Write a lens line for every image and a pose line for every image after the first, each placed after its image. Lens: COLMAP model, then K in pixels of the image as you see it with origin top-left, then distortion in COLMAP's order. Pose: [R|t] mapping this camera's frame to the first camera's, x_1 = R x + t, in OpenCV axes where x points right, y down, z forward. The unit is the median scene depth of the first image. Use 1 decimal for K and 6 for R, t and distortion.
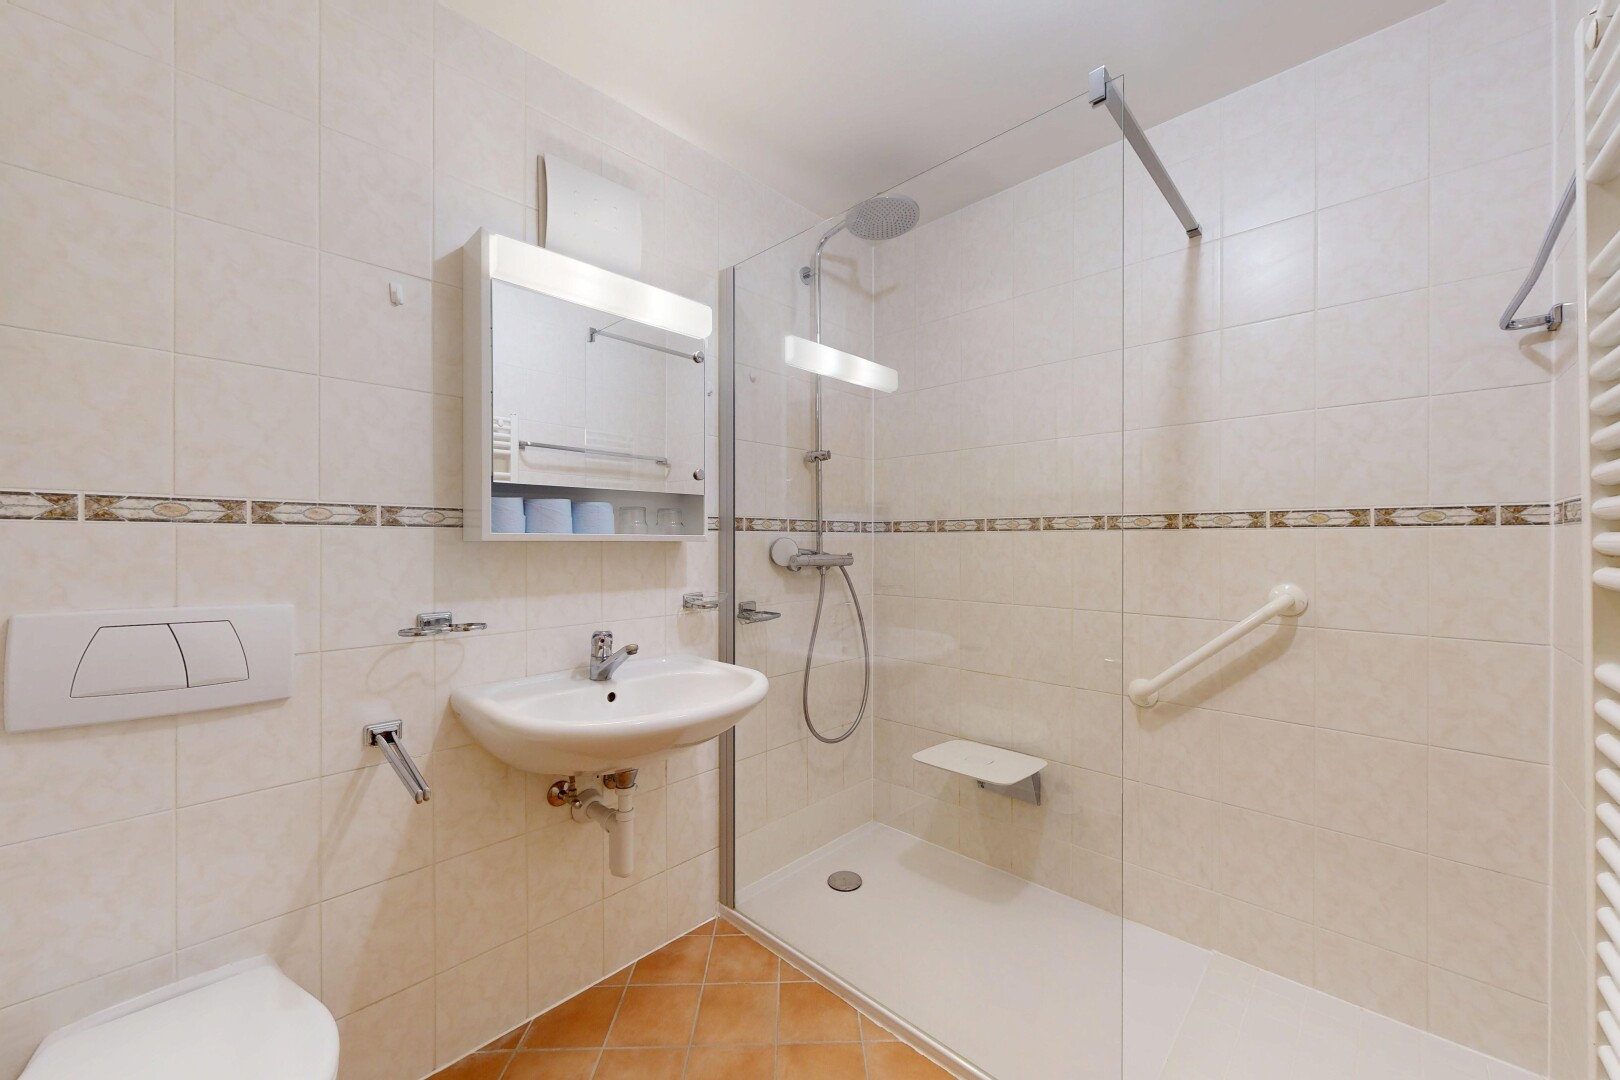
lens RADIAL K [[607.3, 0, 811.5], [0, 607.3, 543.9], [0, 0, 1]] dist [-0.000089, -0.000041]
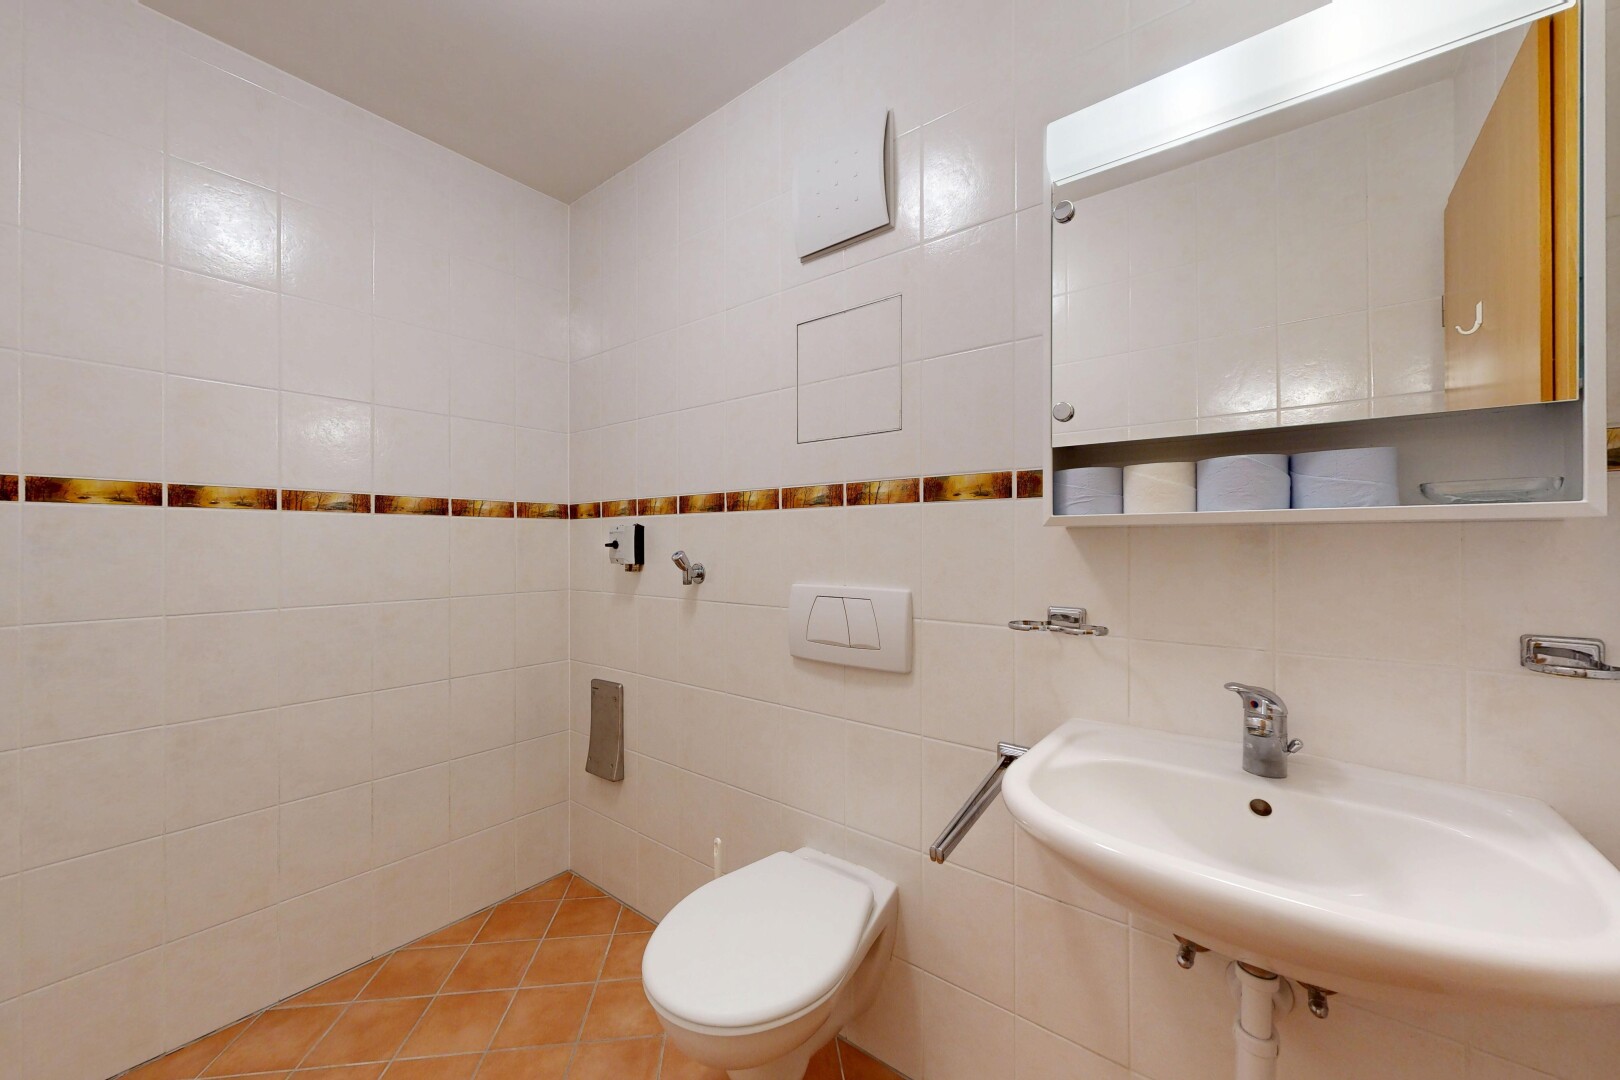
lens RADIAL K [[607.3, 0, 811.5], [0, 607.3, 543.9], [0, 0, 1]] dist [-0.000089, -0.000041]
pose [[0.098716, -0.002050, -0.995114, 0.184296], [0.009706, 0.999952, -0.001097, 0.012948], [0.995068, -0.009550, 0.098731, 0.586802]]
